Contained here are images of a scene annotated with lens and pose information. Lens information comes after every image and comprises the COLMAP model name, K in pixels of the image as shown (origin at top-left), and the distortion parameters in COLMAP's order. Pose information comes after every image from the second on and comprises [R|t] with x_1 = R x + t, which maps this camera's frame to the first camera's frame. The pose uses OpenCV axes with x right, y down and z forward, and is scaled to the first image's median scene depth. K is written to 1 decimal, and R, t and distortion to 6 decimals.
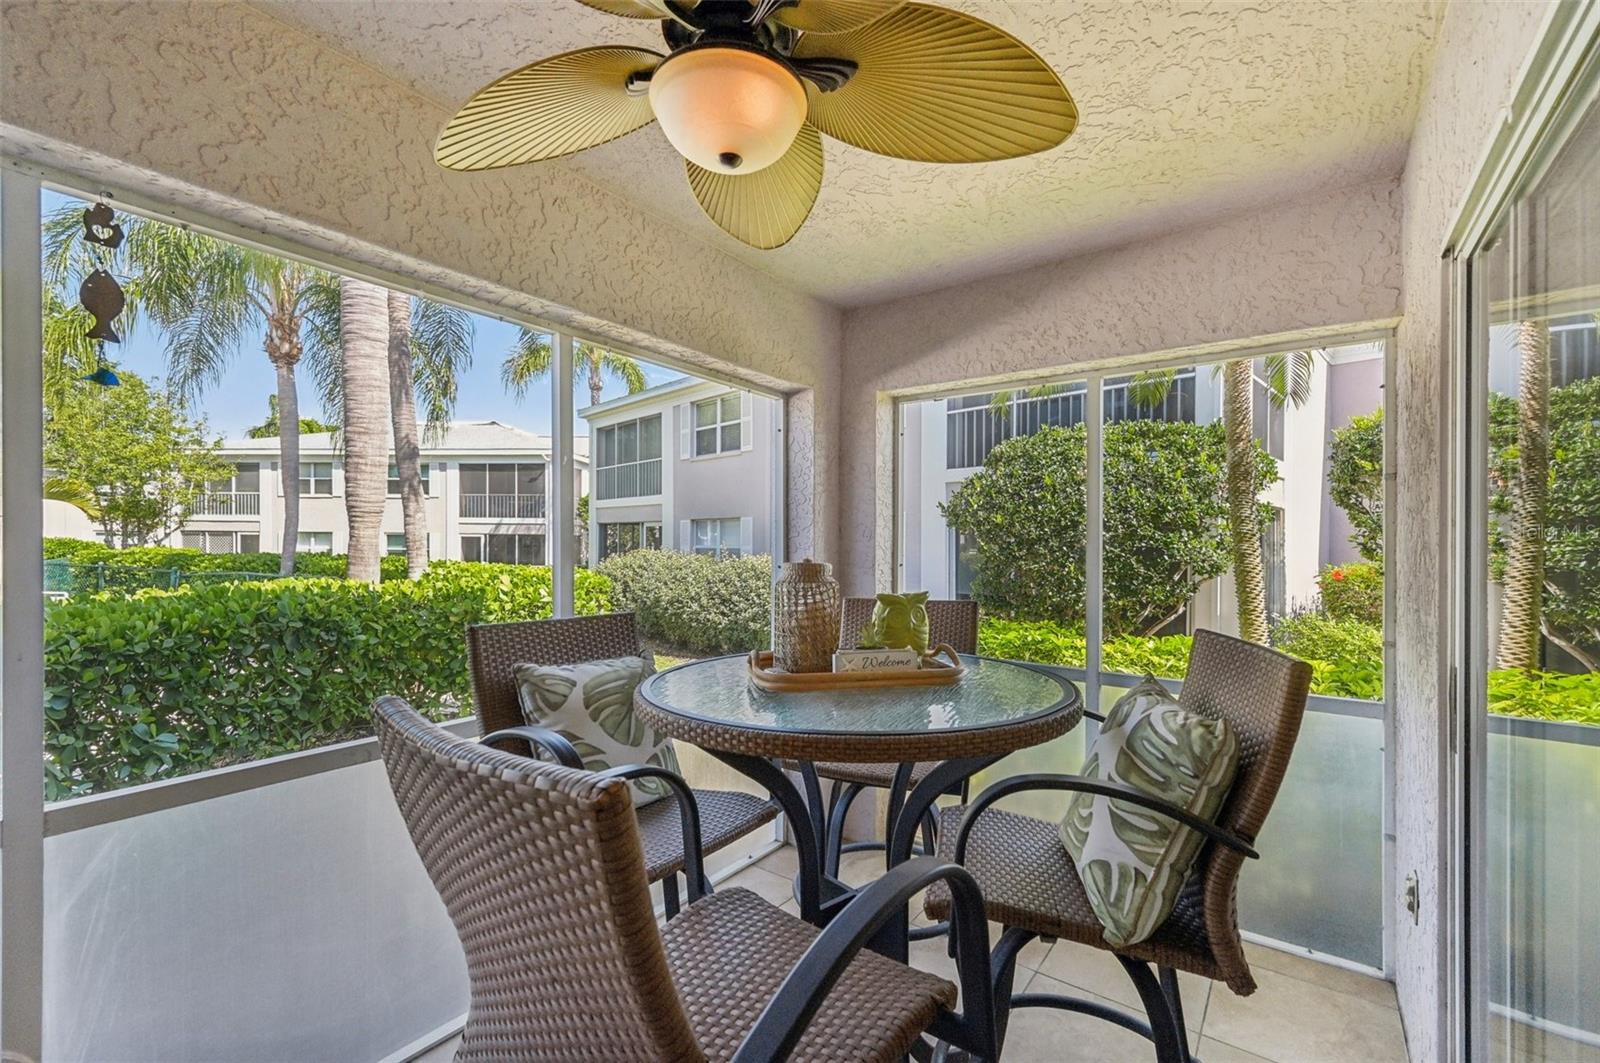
lens RADIAL K [[667.8, 0, 805.5], [0, 667.8, 545.7], [0, 0, 1]] dist [0.001386, 0.000220]
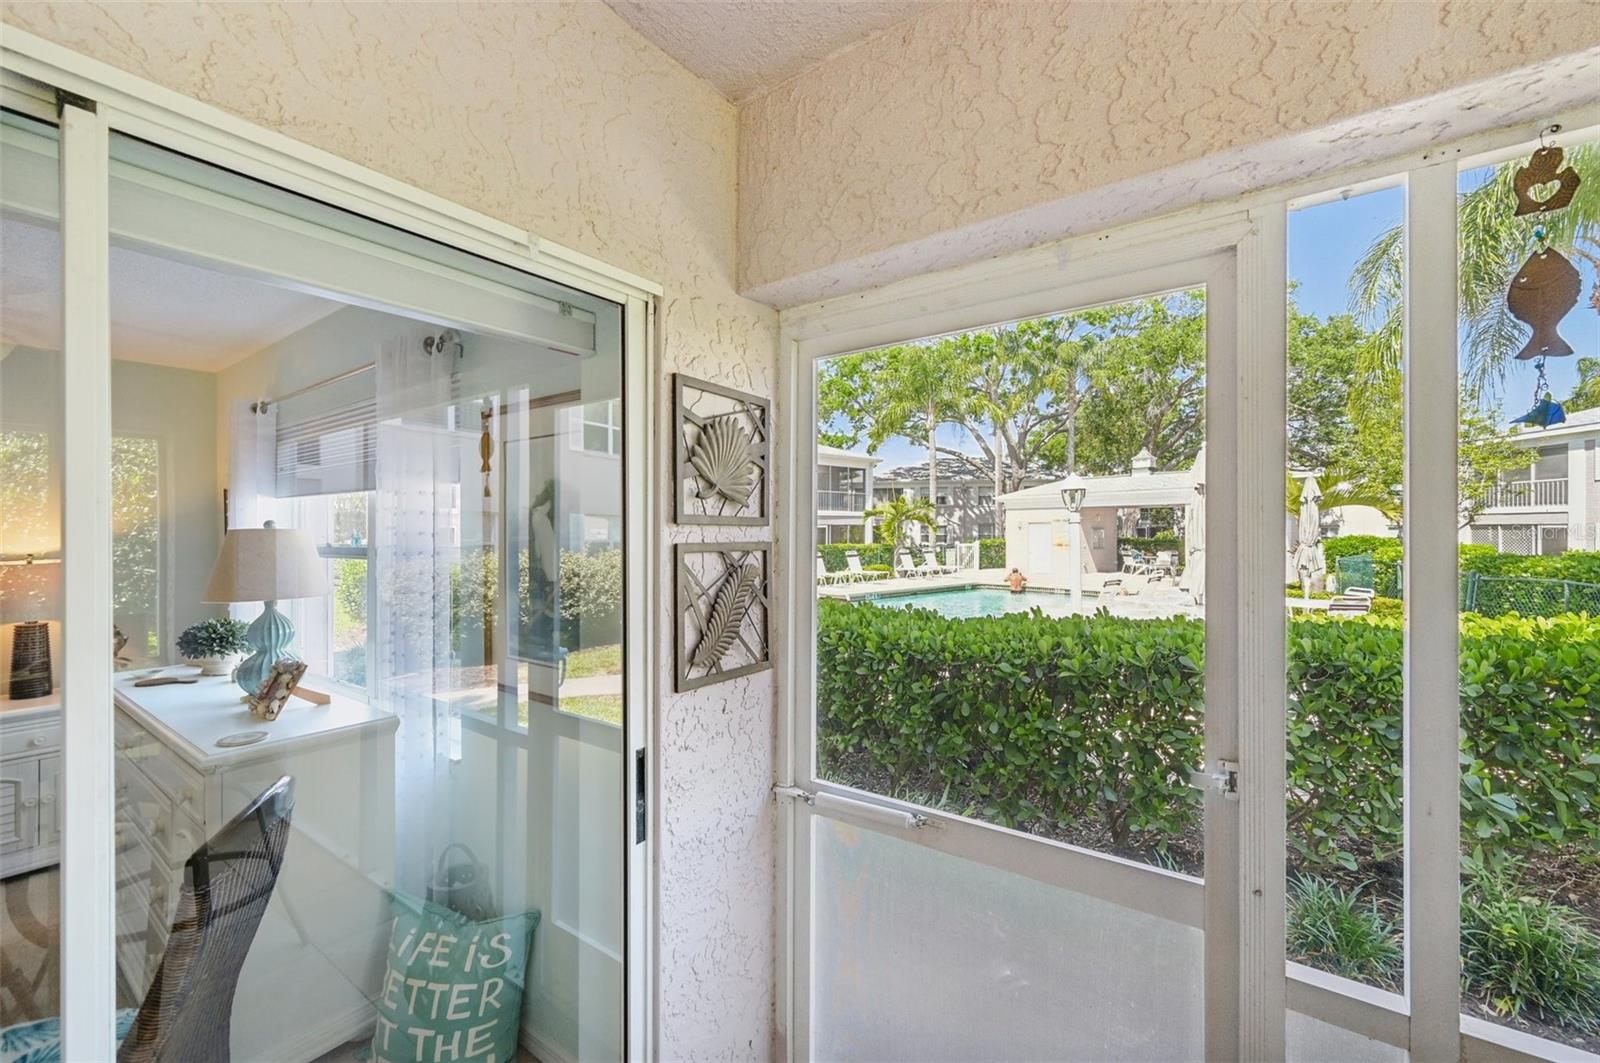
lens RADIAL K [[645.6, 0, 801.7], [0, 645.6, 541.6], [0, 0, 1]] dist [-0.000341, 0.000009]
pose [[0.020565, 0.004680, -0.999778, -0.143353], [0.002449, 0.999986, 0.004731, -0.043262], [0.999786, -0.002546, 0.020553, 0.086323]]
